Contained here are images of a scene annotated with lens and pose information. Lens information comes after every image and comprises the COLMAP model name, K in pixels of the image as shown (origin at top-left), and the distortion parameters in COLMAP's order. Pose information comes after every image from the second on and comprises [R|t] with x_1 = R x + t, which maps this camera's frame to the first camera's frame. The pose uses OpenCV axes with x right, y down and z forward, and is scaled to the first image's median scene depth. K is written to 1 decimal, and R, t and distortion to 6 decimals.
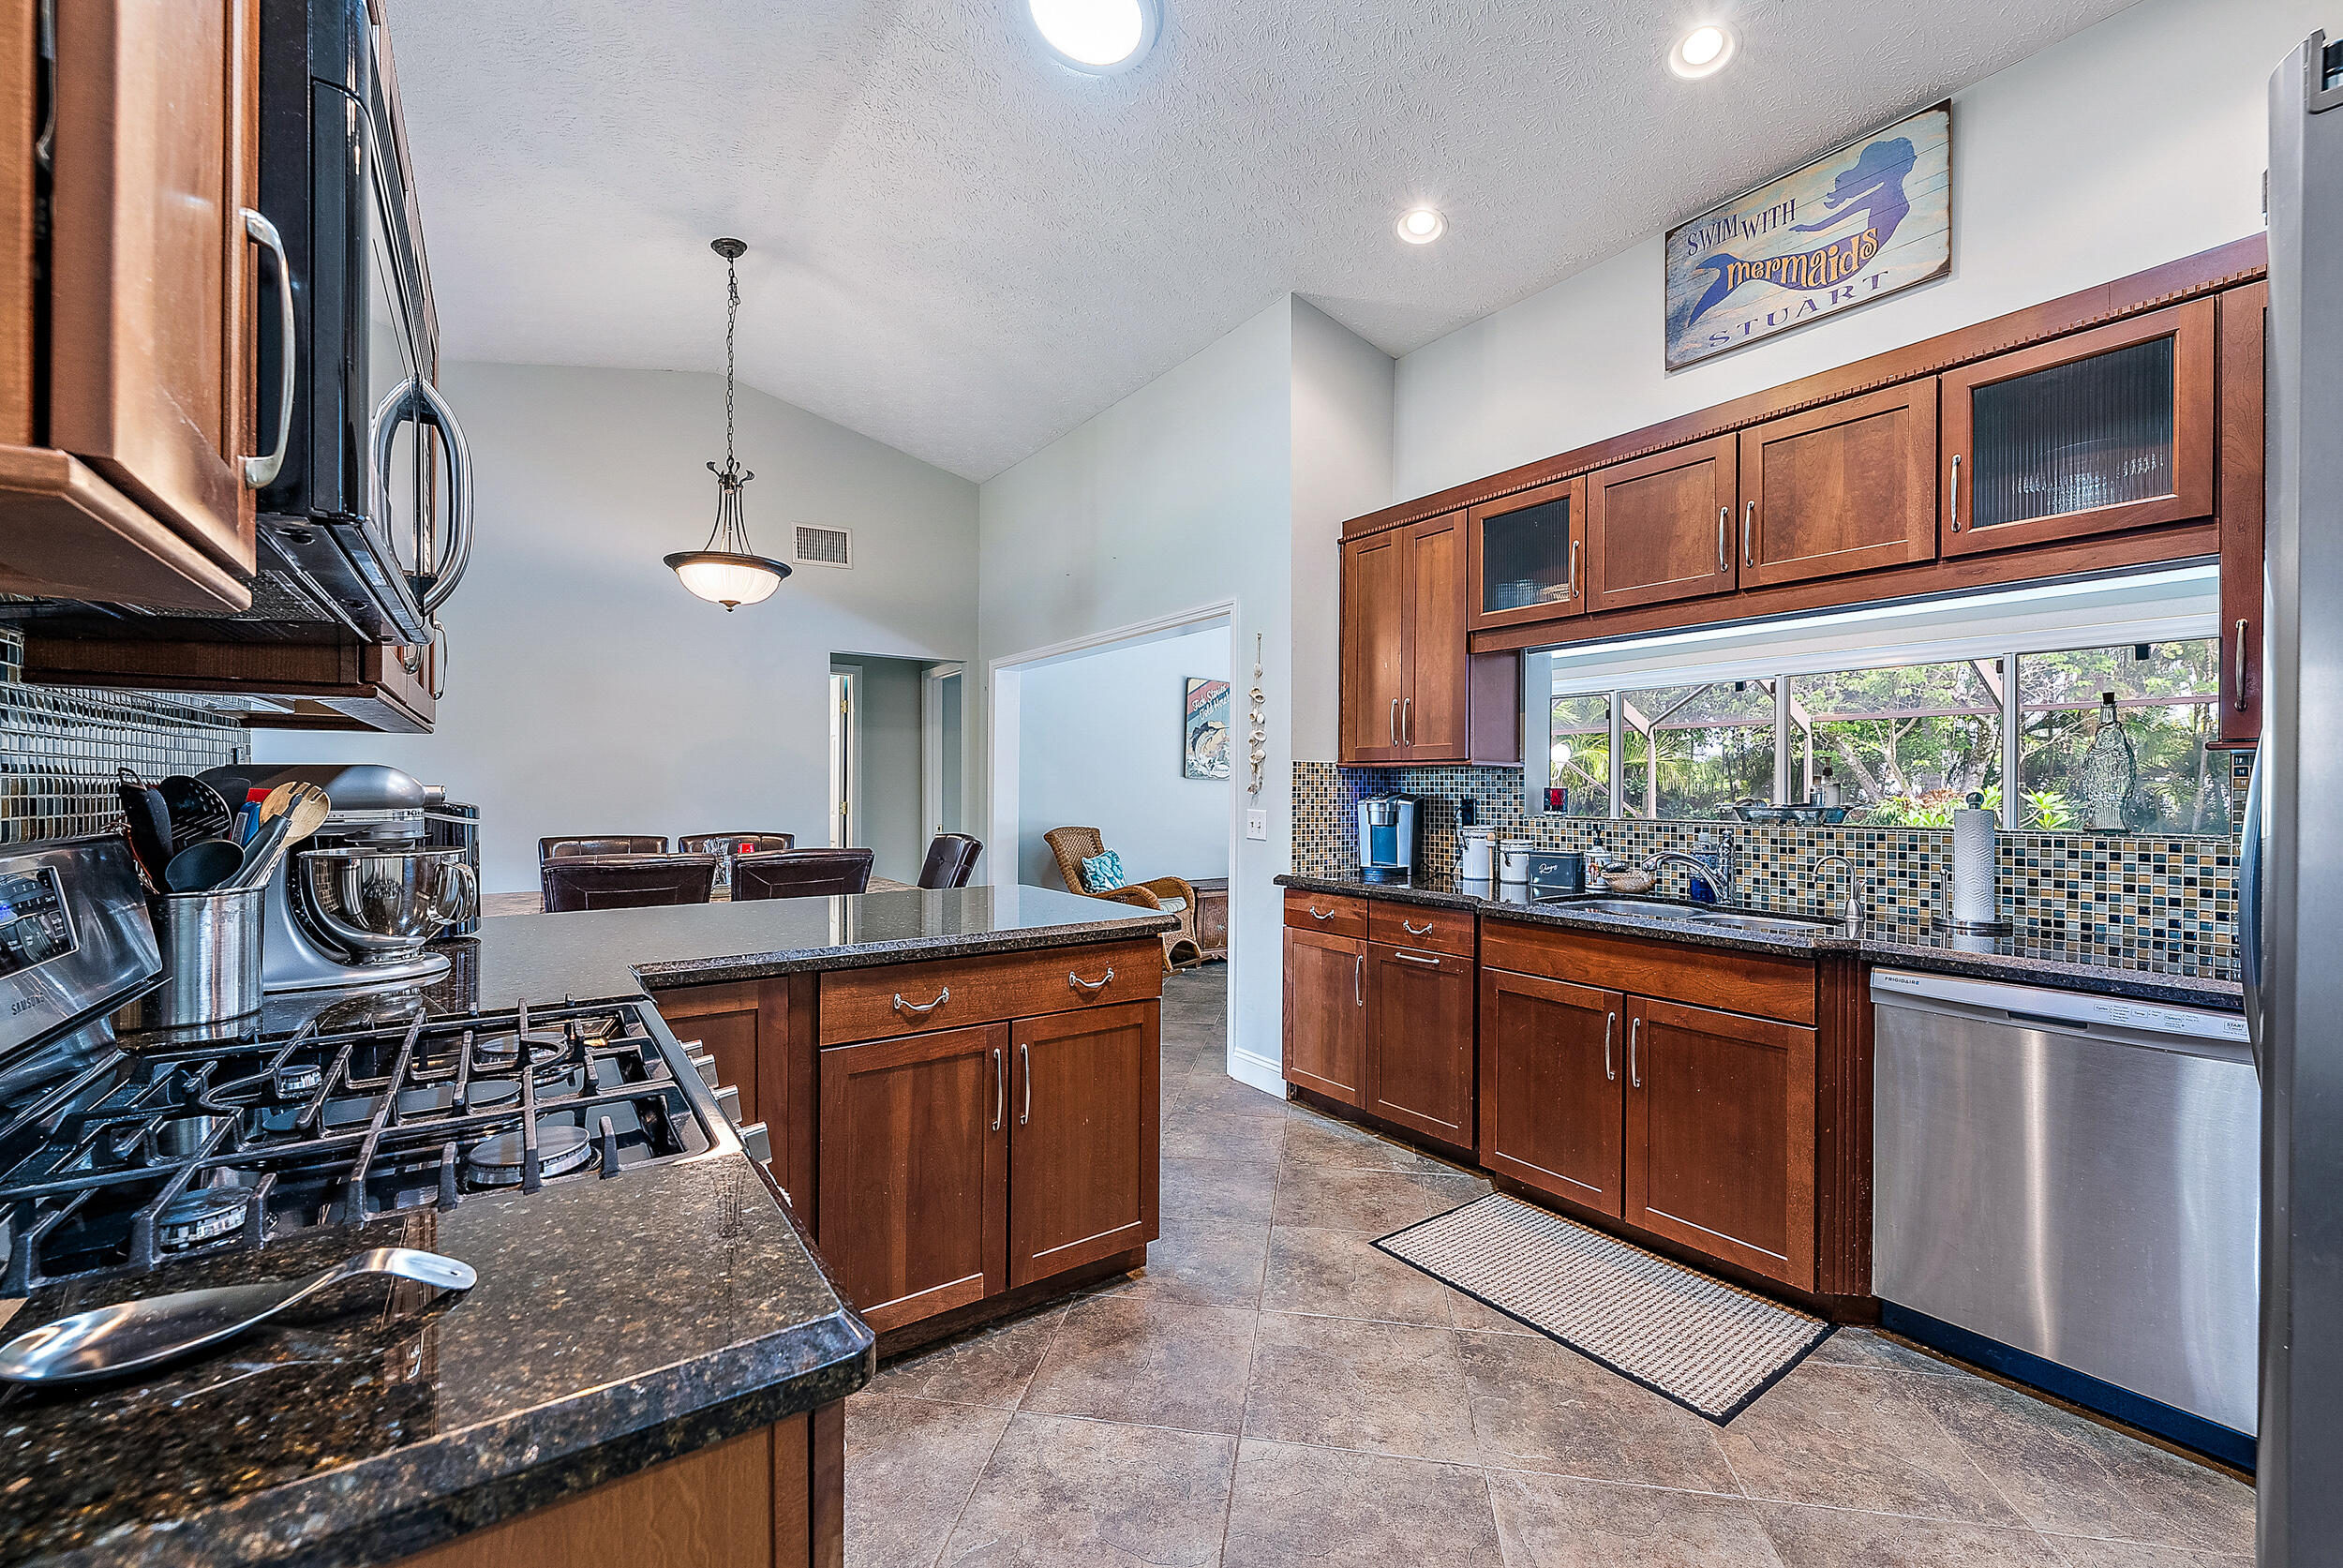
lens RADIAL K [[920.1, 0, 1182.1], [0, 920.1, 787.4], [0, 0, 1]] dist [-0.011010, 0.000025]
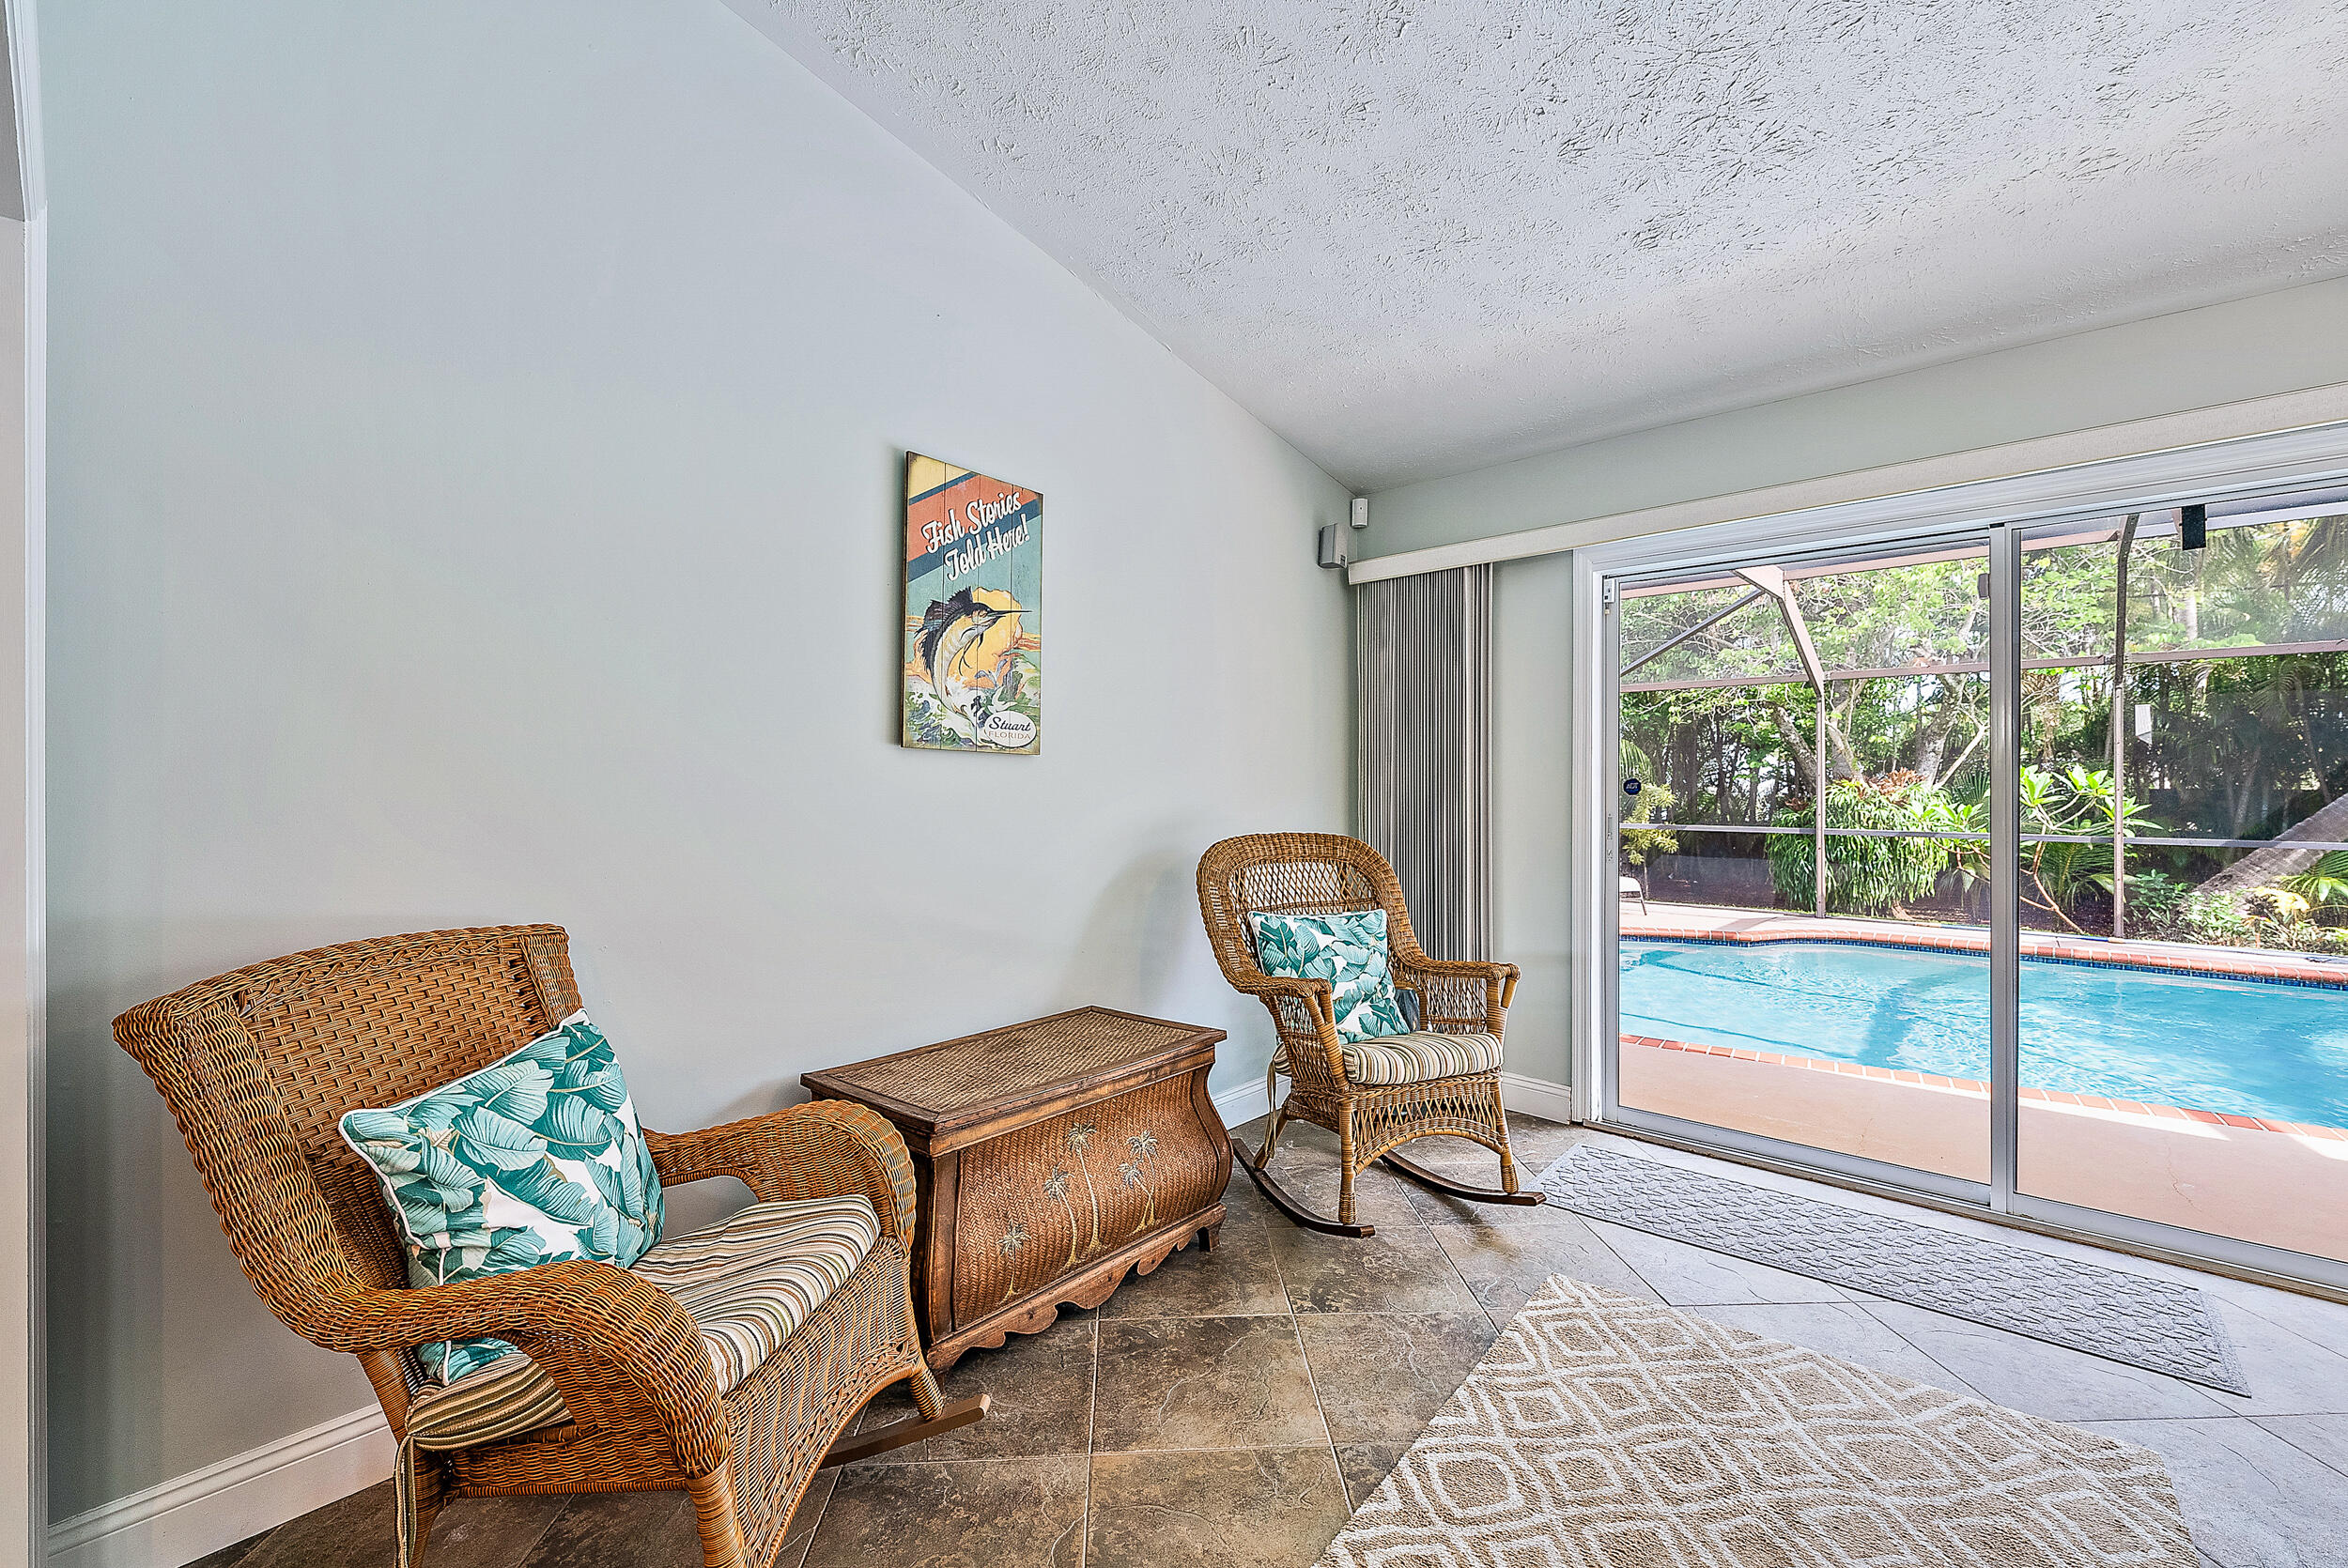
lens RADIAL K [[1014.5, 0, 1151.2], [0, 1014.5, 774.7], [0, 0, 1]] dist [-0.000962, -0.000128]
pose [[0.983337, -0.008314, 0.181599, 0.025346], [0.008913, 0.999957, -0.002480, 0.001640], [-0.181571, 0.004057, 0.983369, 0.614707]]
